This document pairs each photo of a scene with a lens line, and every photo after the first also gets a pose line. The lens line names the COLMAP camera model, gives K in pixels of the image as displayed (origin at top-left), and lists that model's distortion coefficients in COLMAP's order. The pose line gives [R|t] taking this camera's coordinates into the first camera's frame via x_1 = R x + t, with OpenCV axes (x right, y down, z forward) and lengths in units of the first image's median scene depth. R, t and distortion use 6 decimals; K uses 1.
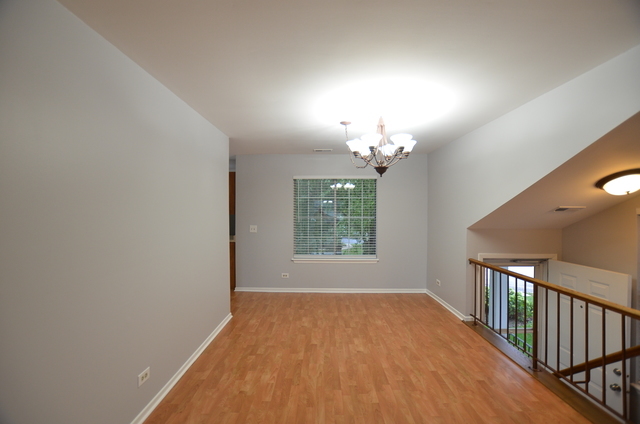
lens RADIAL K [[284.4, 0, 315.1], [0, 284.4, 211.0], [0, 0, 1]] dist [-0.016196, 0.000271]
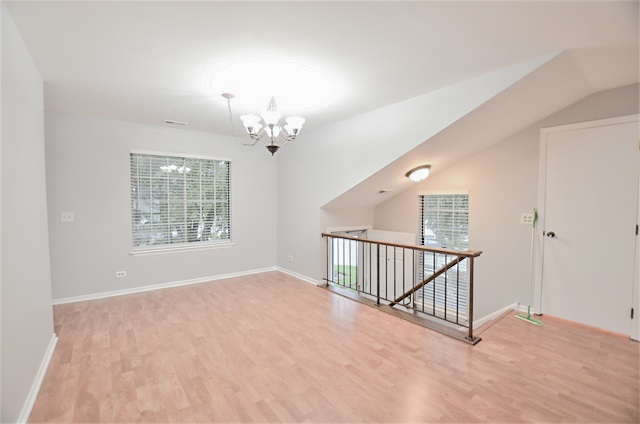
lens RADIAL K [[284.4, 0, 315.1], [0, 284.4, 211.0], [0, 0, 1]] dist [-0.016196, 0.000271]
pose [[0.784222, -0.020635, 0.620137, -0.239823], [0.002043, 0.999527, 0.030675, 0.040153], [-0.620477, -0.022789, 0.783894, 0.073099]]
